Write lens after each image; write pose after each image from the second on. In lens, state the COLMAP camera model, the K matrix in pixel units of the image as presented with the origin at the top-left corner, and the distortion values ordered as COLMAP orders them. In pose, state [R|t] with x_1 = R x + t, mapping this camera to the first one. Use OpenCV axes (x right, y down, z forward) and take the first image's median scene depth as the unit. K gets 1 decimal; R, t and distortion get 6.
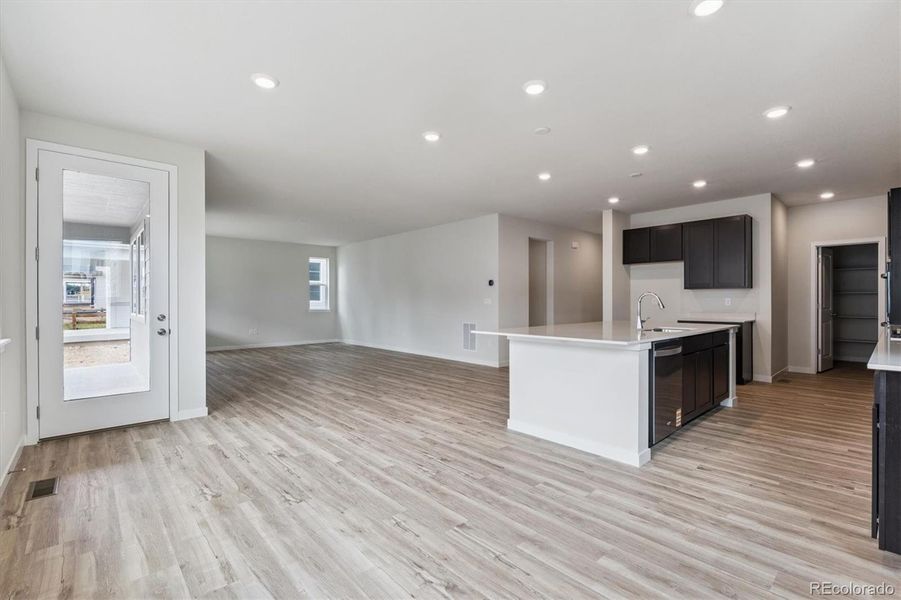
lens RADIAL K [[409.9, 0, 450.5], [0, 409.9, 300.0], [0, 0, 1]] dist [-0.002006, -0.000329]
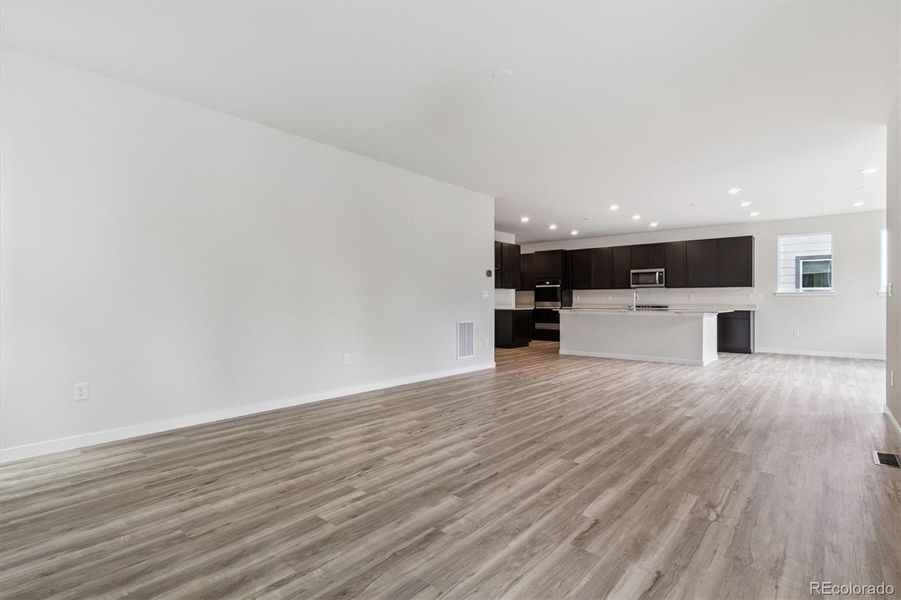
lens RADIAL K [[443.7, 0, 462.8], [0, 443.7, 300.1], [0, 0, 1]] dist [0.001025, -0.000053]
pose [[-0.150640, 0.005320, 0.988574, -2.018466], [-0.003066, 0.999978, -0.005848, 0.051684], [-0.988584, -0.003912, -0.150621, 2.920671]]
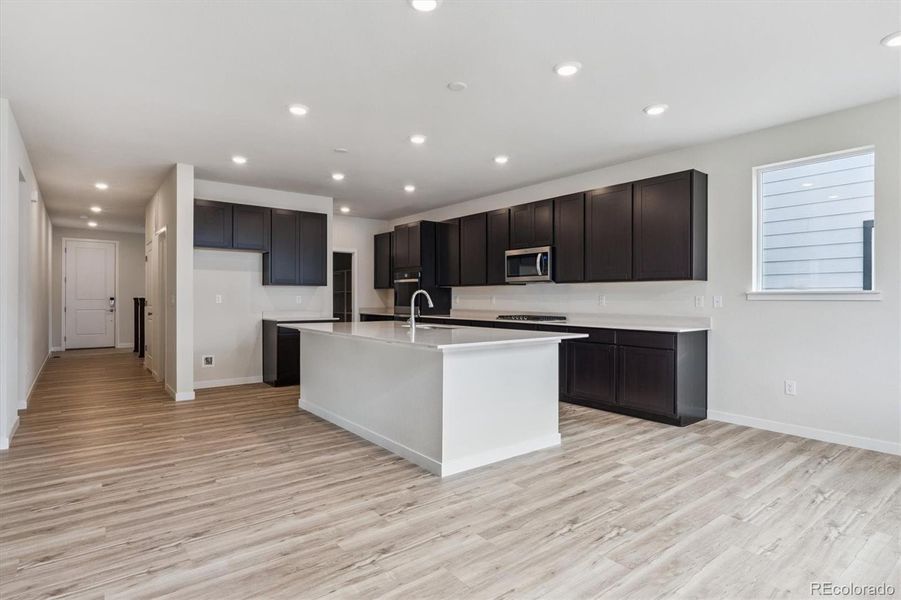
lens RADIAL K [[474.0, 0, 451.6], [0, 474.0, 312.2], [0, 0, 1]] dist [-0.003989, -0.000585]
pose [[0.071706, -0.028479, 0.997019, -0.858133], [-0.005036, 0.999569, 0.028914, -0.001785], [-0.997413, -0.007094, 0.071532, 1.165455]]
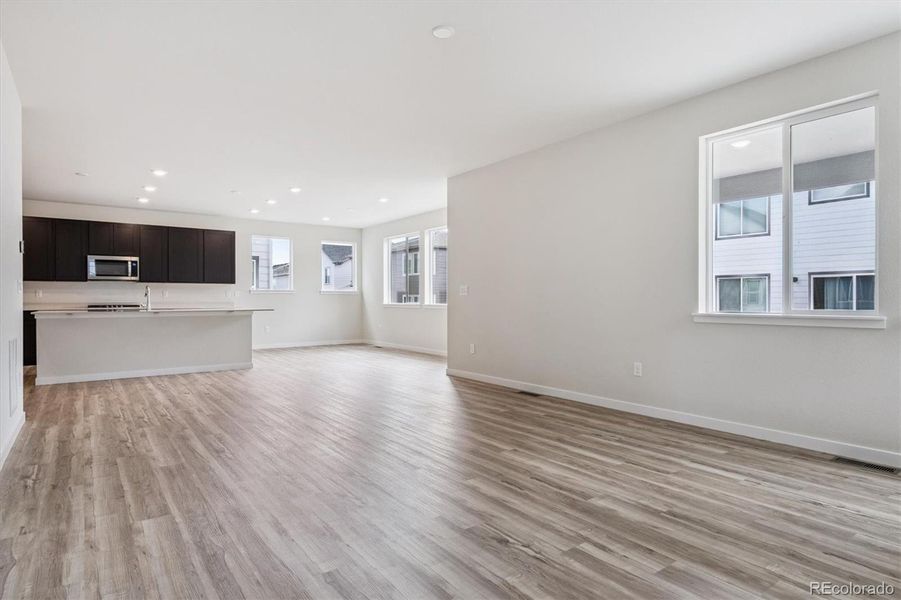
lens RADIAL K [[496.3, 0, 451.2], [0, 496.3, 306.3], [0, 0, 1]] dist [-0.006868, -0.001094]
pose [[-0.995102, 0.003264, 0.098796, -1.088853], [0.004741, 0.999880, 0.014719, 0.045878], [-0.098737, 0.015115, -0.994999, 3.682408]]
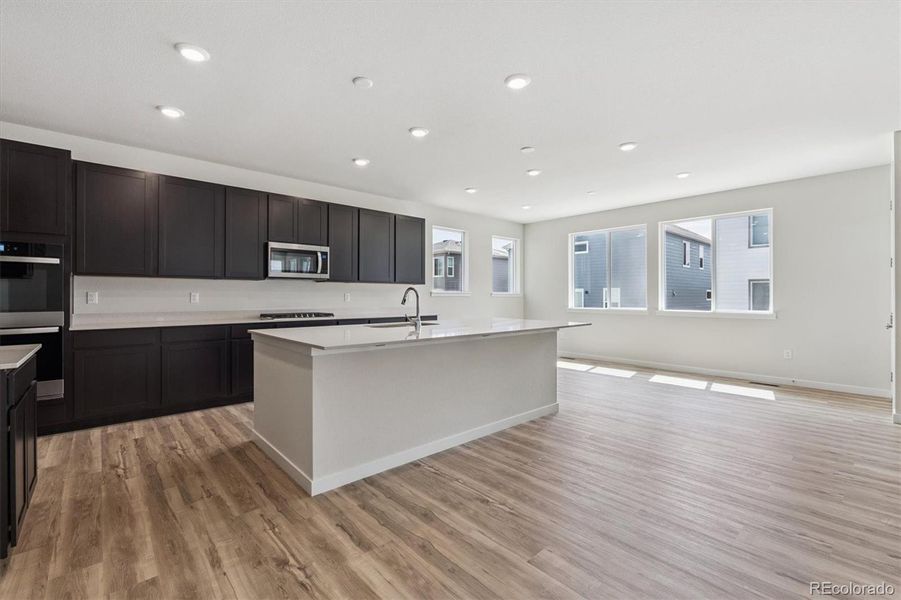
lens RADIAL K [[395.3, 0, 451.9], [0, 395.3, 296.8], [0, 0, 1]] dist [-0.002110, -0.000383]
pose [[-0.999995, -0.000624, 0.003036, 0.533977], [-0.000624, 1.000000, 0.000156, 0.001330], [-0.003036, 0.000154, -0.999995, 2.614147]]
